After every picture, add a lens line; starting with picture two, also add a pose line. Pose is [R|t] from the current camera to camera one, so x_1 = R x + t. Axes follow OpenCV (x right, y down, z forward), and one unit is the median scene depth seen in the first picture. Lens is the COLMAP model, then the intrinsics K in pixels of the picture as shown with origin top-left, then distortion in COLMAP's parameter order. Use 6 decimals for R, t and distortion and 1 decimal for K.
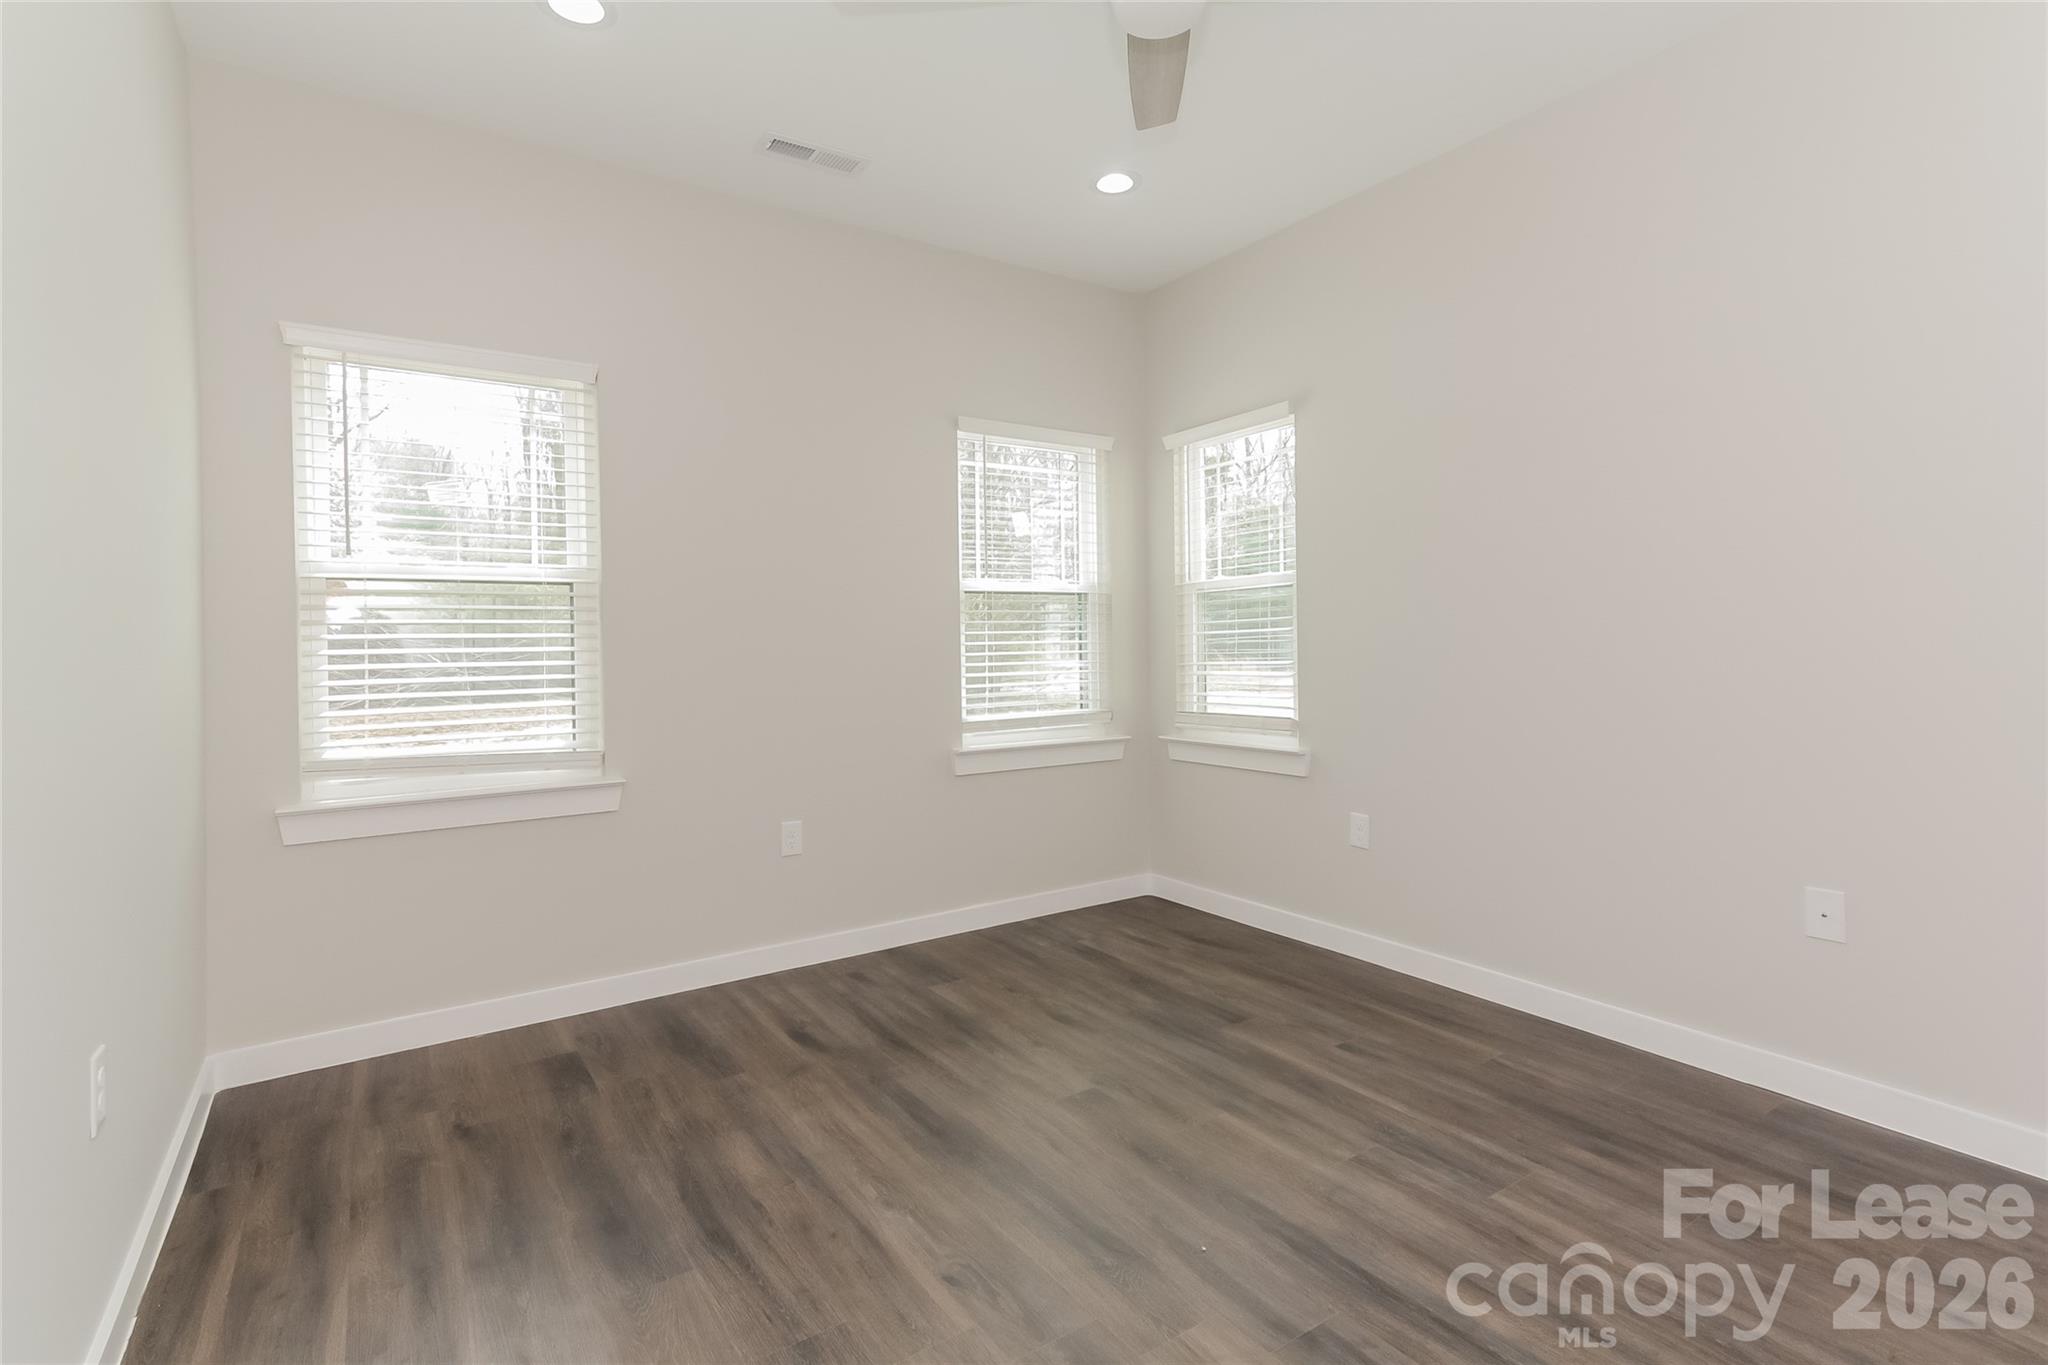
lens RADIAL K [[974.6, 0, 1008.2], [0, 974.6, 649.2], [0, 0, 1]] dist [0.012756, 0.001061]
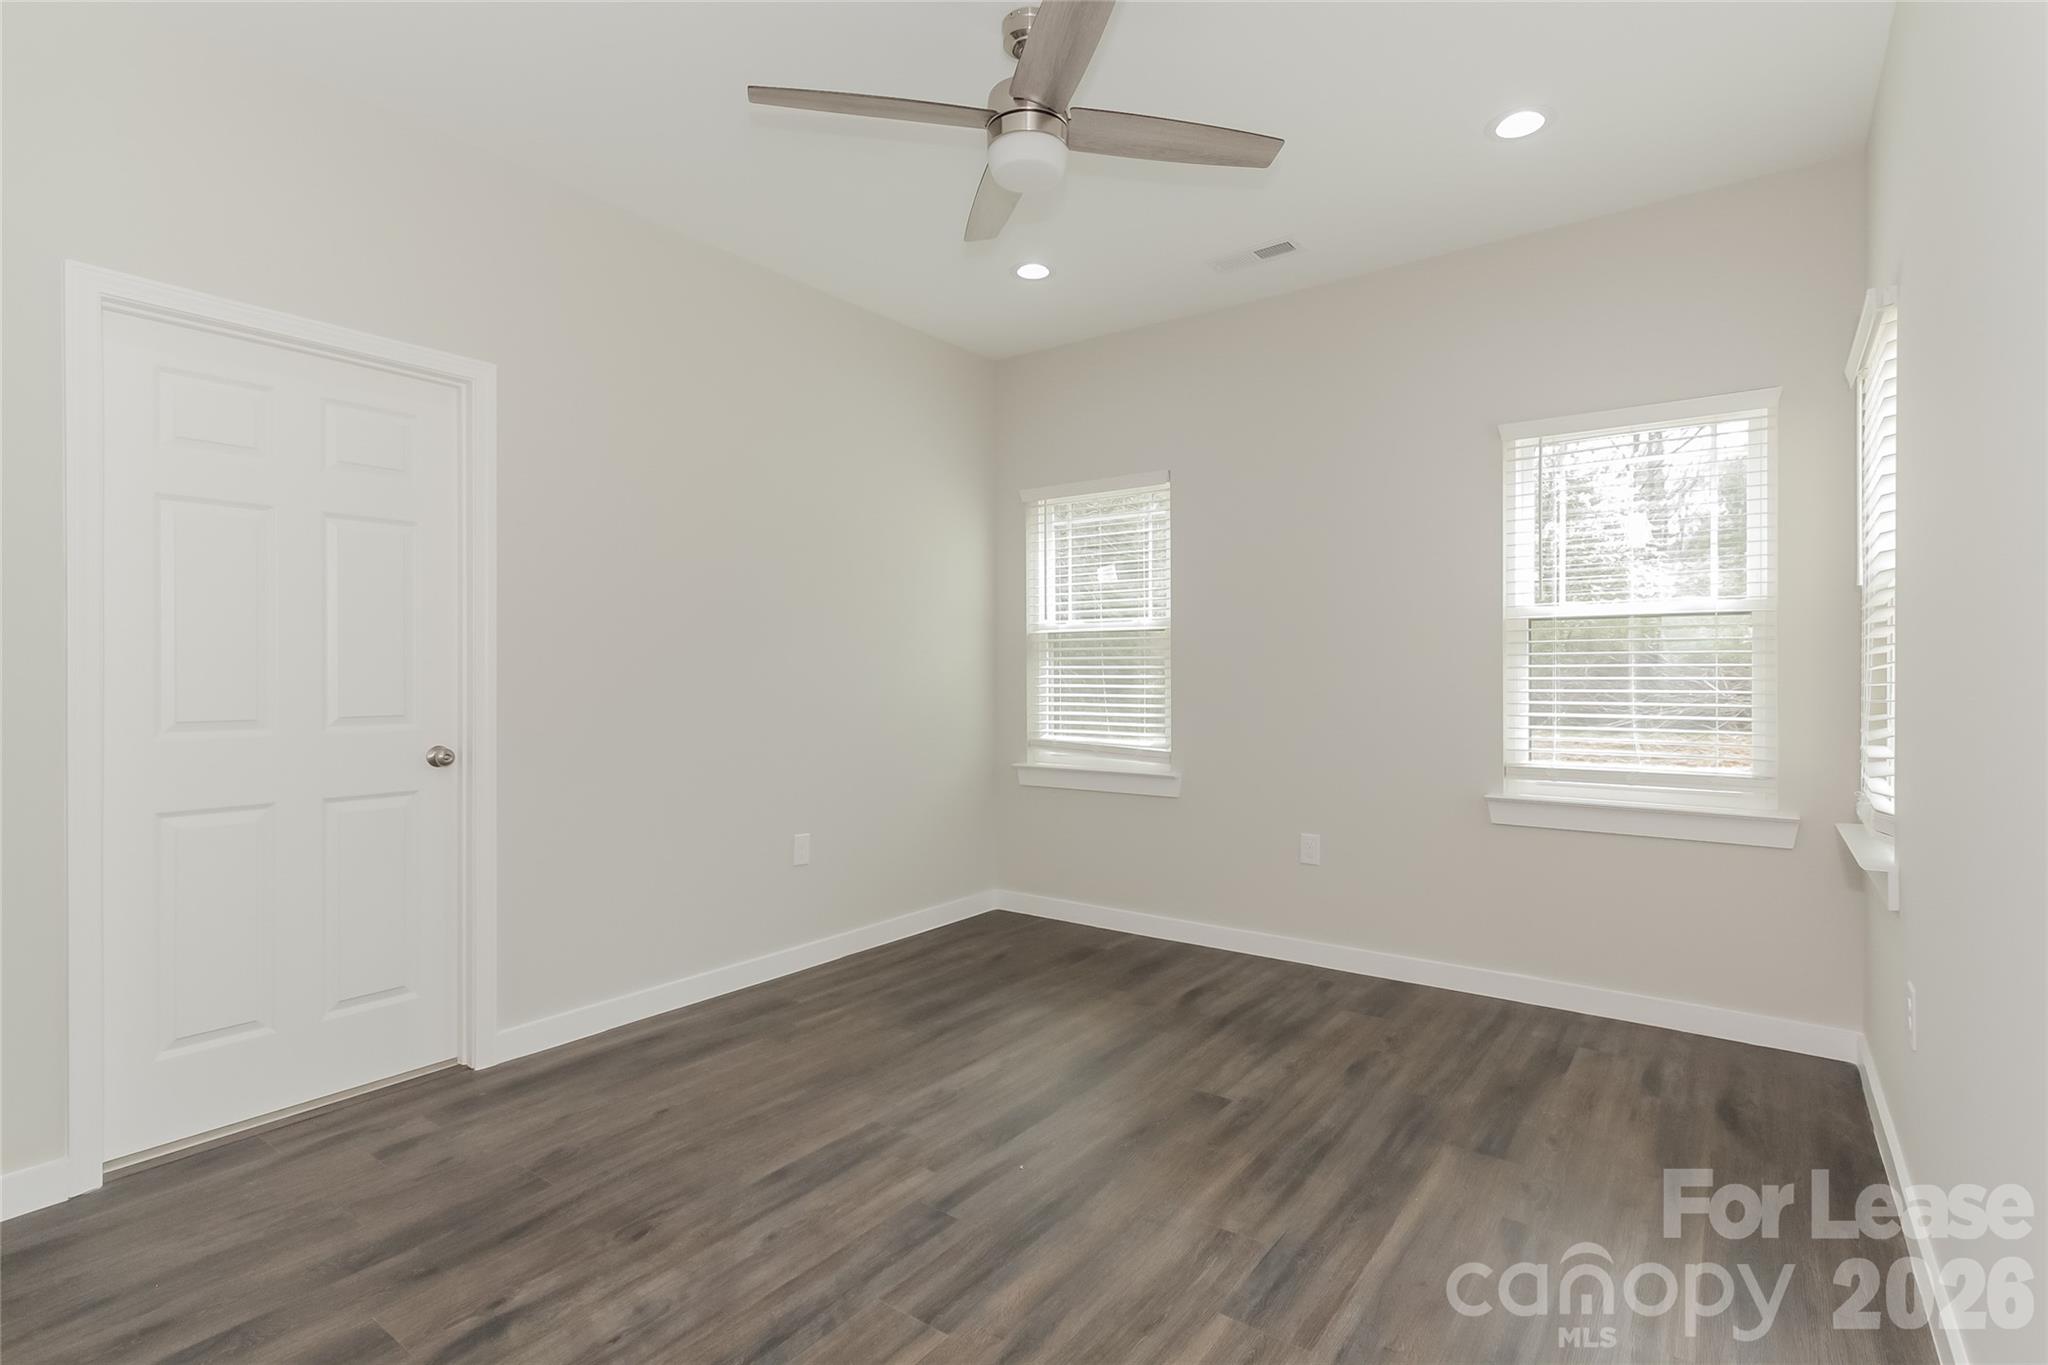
lens RADIAL K [[974.6, 0, 1015.2], [0, 974.6, 671.3], [0, 0, 1]] dist [0.012756, 0.001061]
pose [[0.338958, 0.010931, -0.940738, 0.816907], [-0.010278, 0.999916, 0.007916, -0.018298], [0.940745, 0.006986, 0.339042, 0.339355]]
